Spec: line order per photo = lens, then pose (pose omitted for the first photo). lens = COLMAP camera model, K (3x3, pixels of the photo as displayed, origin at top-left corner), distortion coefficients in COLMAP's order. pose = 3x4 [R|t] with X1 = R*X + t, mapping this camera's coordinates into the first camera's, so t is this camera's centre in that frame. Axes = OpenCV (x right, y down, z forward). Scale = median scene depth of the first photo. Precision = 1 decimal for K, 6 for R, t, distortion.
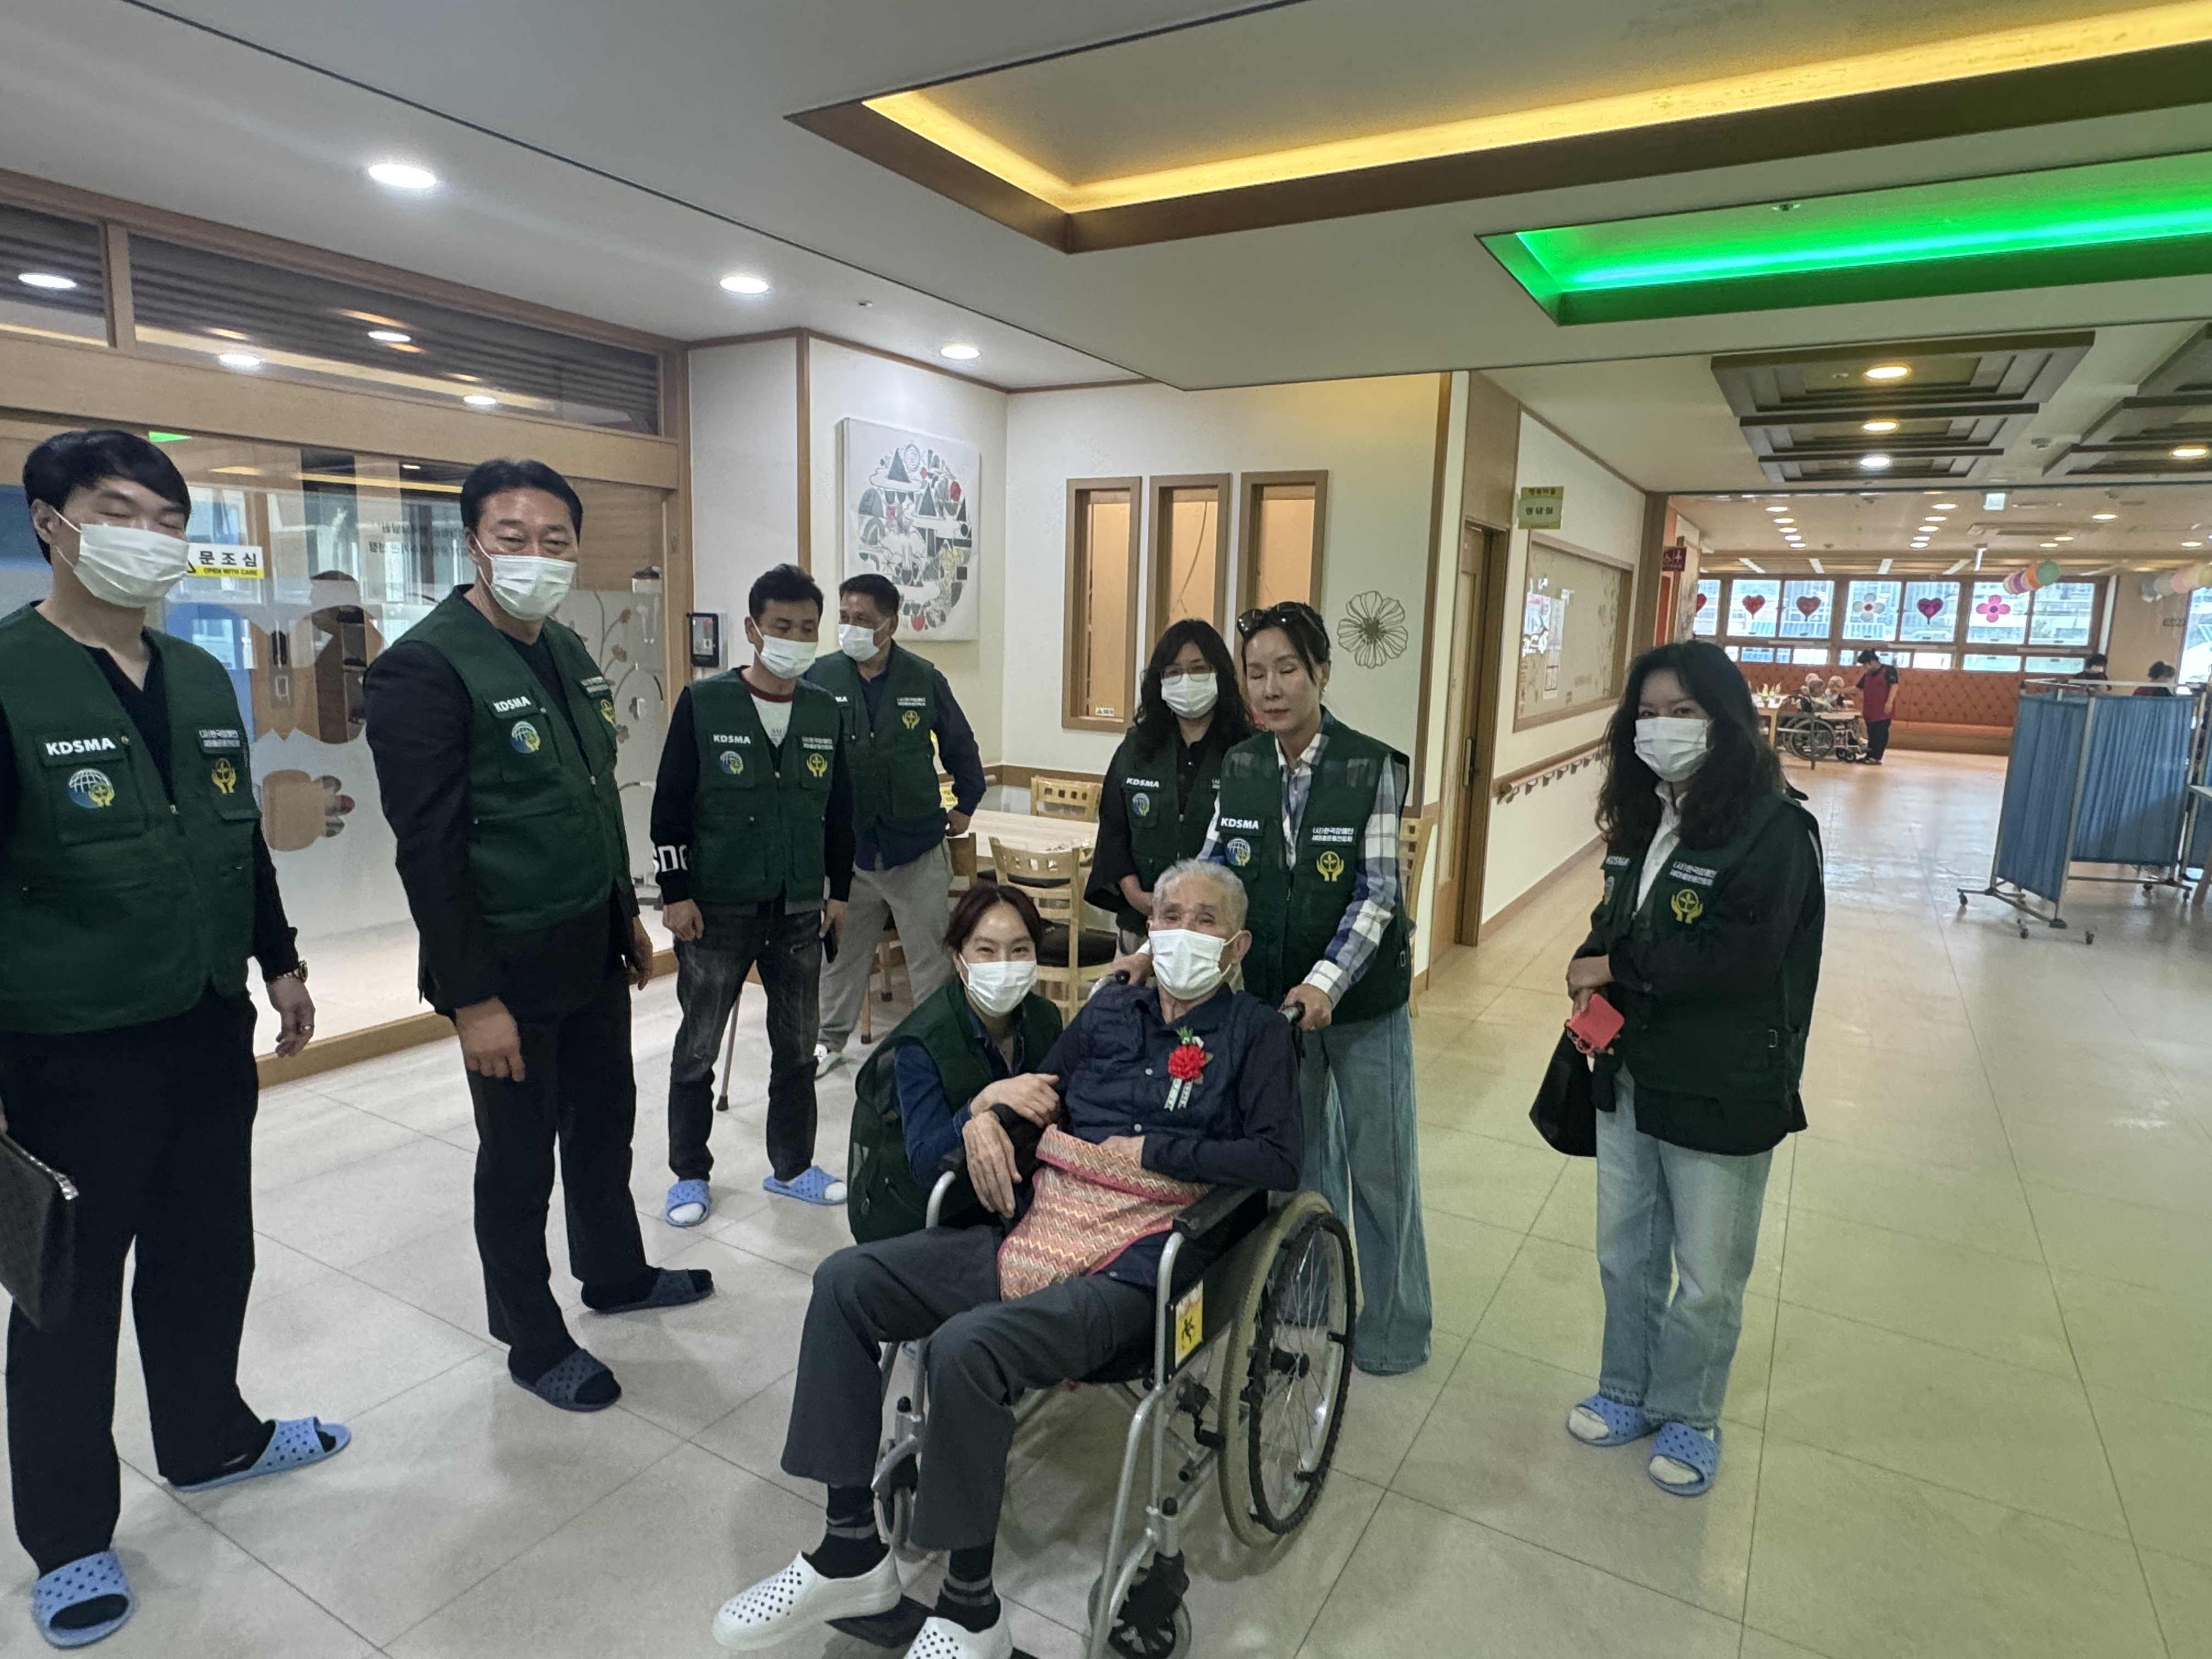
lens RADIAL K [[1275.2, 0, 1115.7], [0, 1275.2, 815.8], [0, 0, 1]] dist [-0.002185, 0.001094]
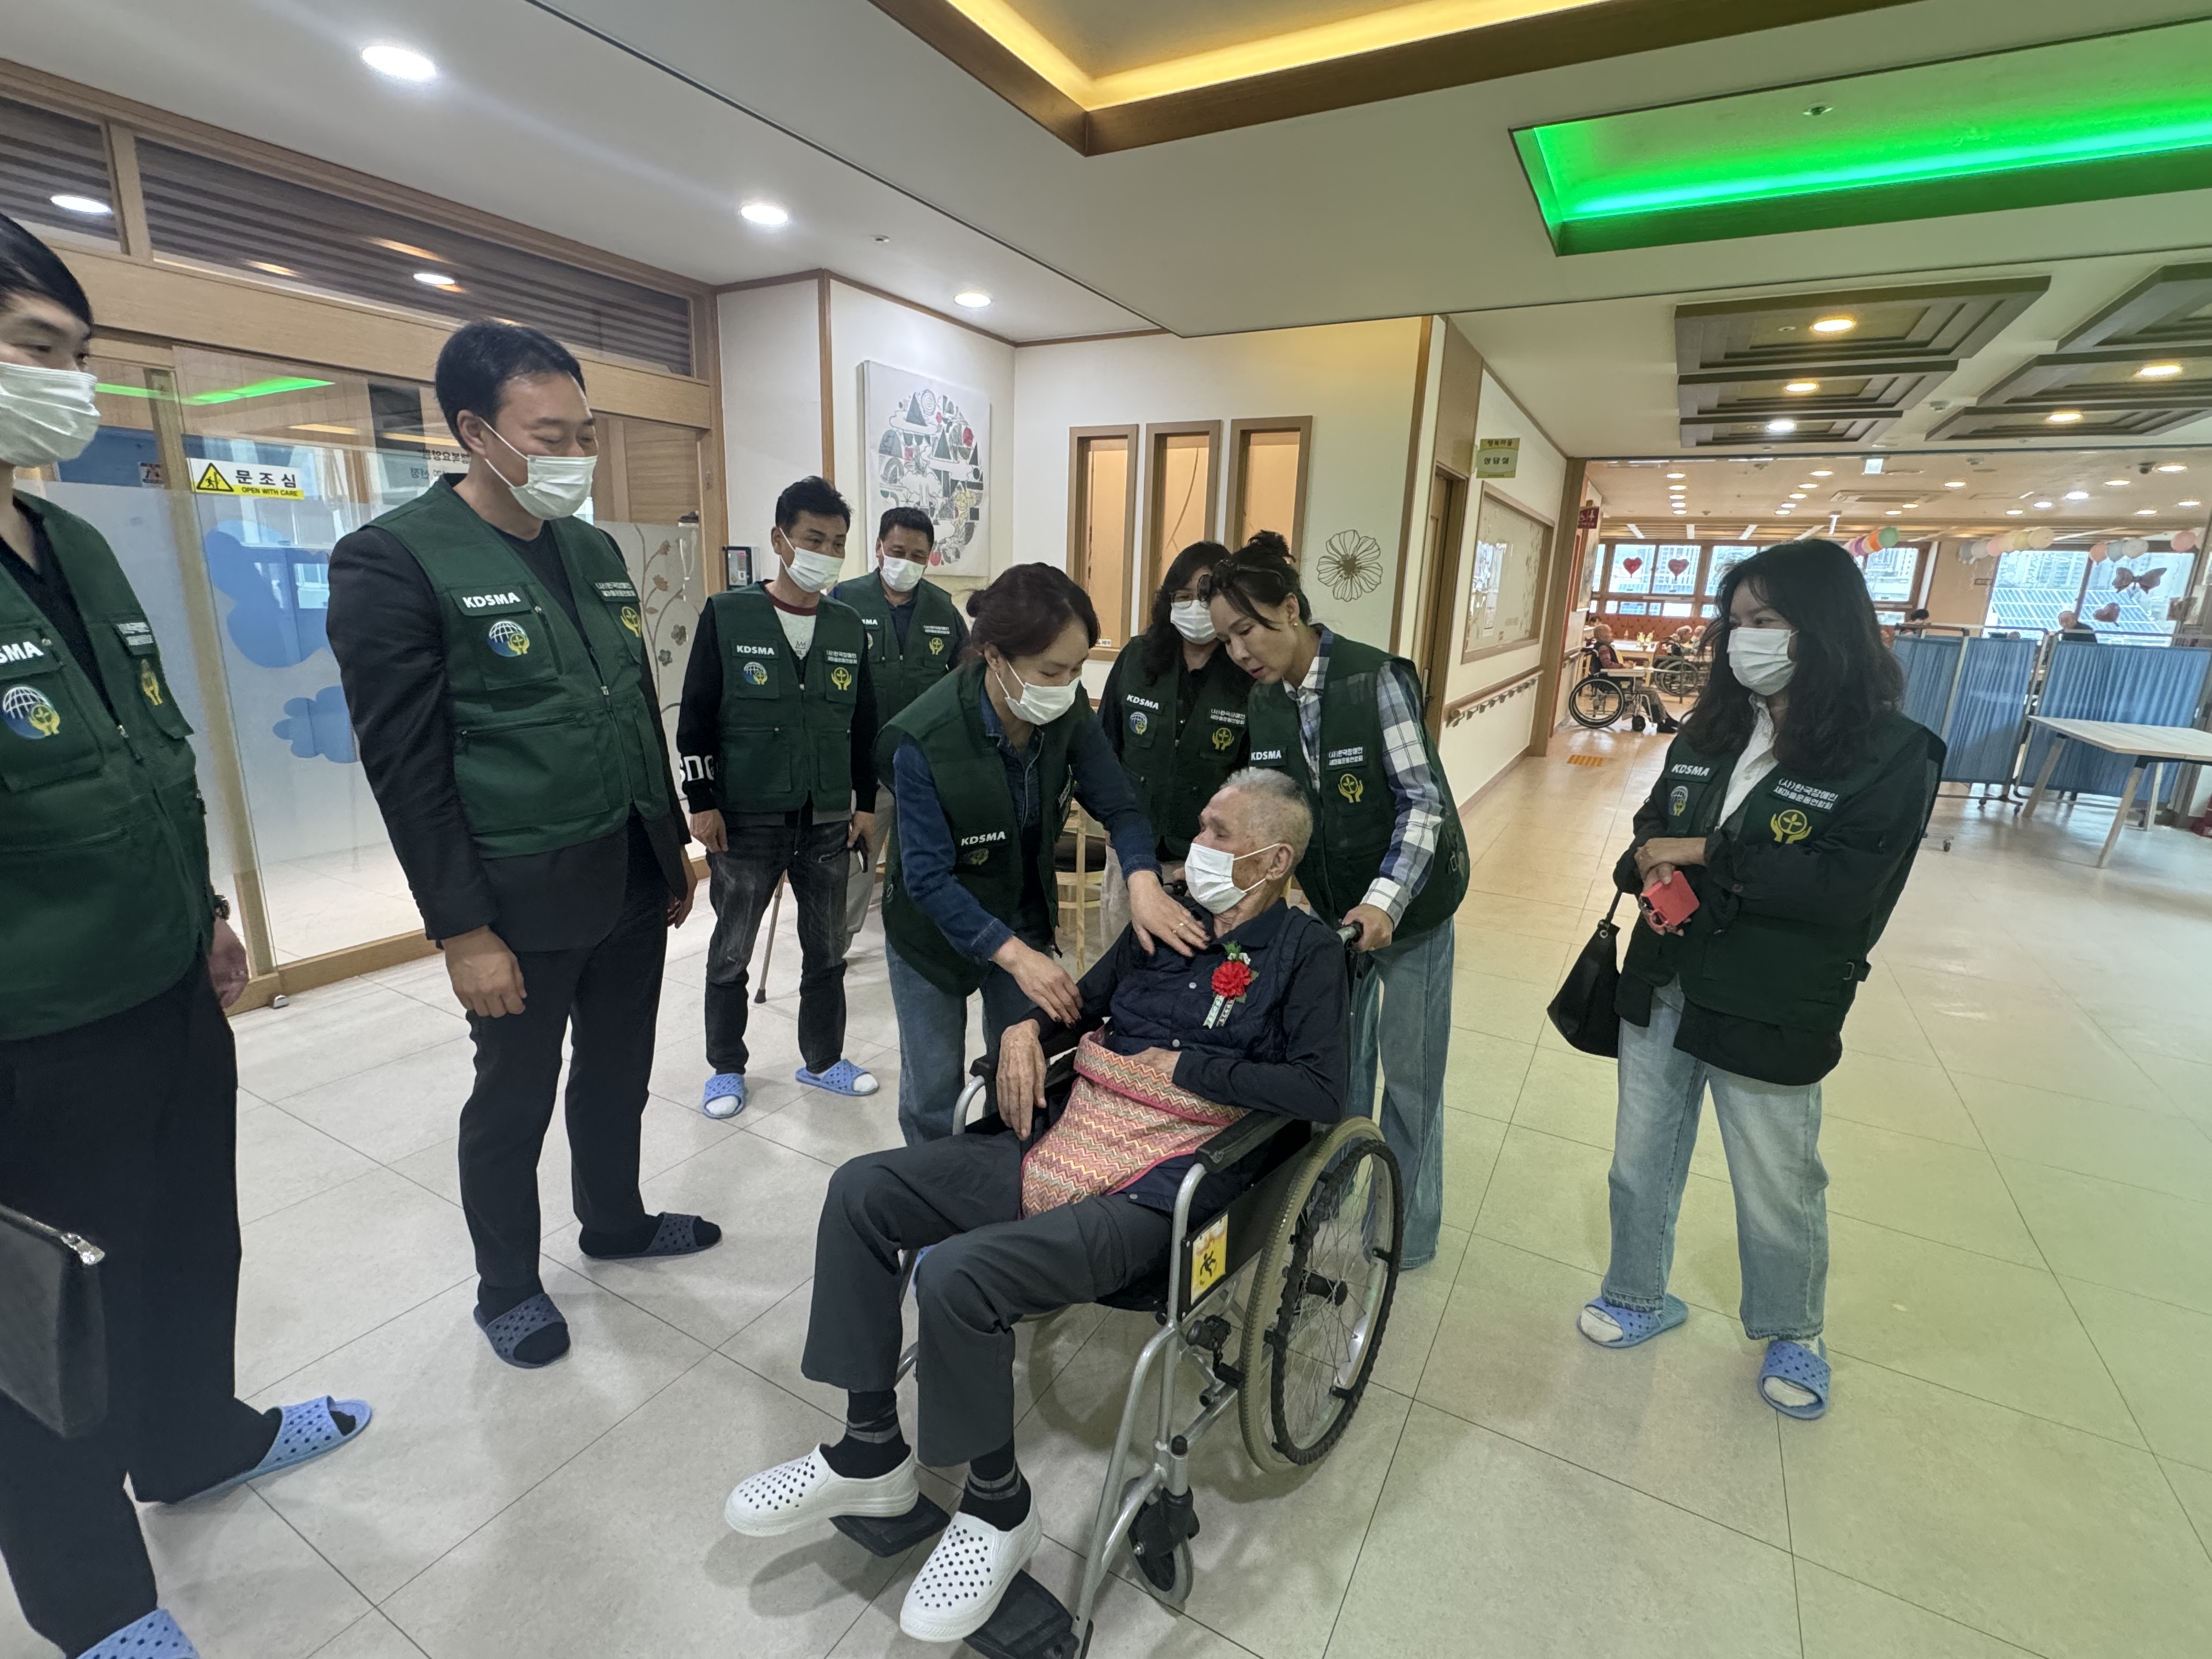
lens RADIAL K [[1022.8, 0, 1102.5], [0, 1022.8, 825.6], [0, 0, 1]] dist [-0.001664, 0.000024]
pose [[0.999956, 0.003586, 0.008654, -0.018874], [-0.004282, 0.996643, 0.081764, 0.005948], [-0.008331, -0.081798, 0.996614, 0.109750]]
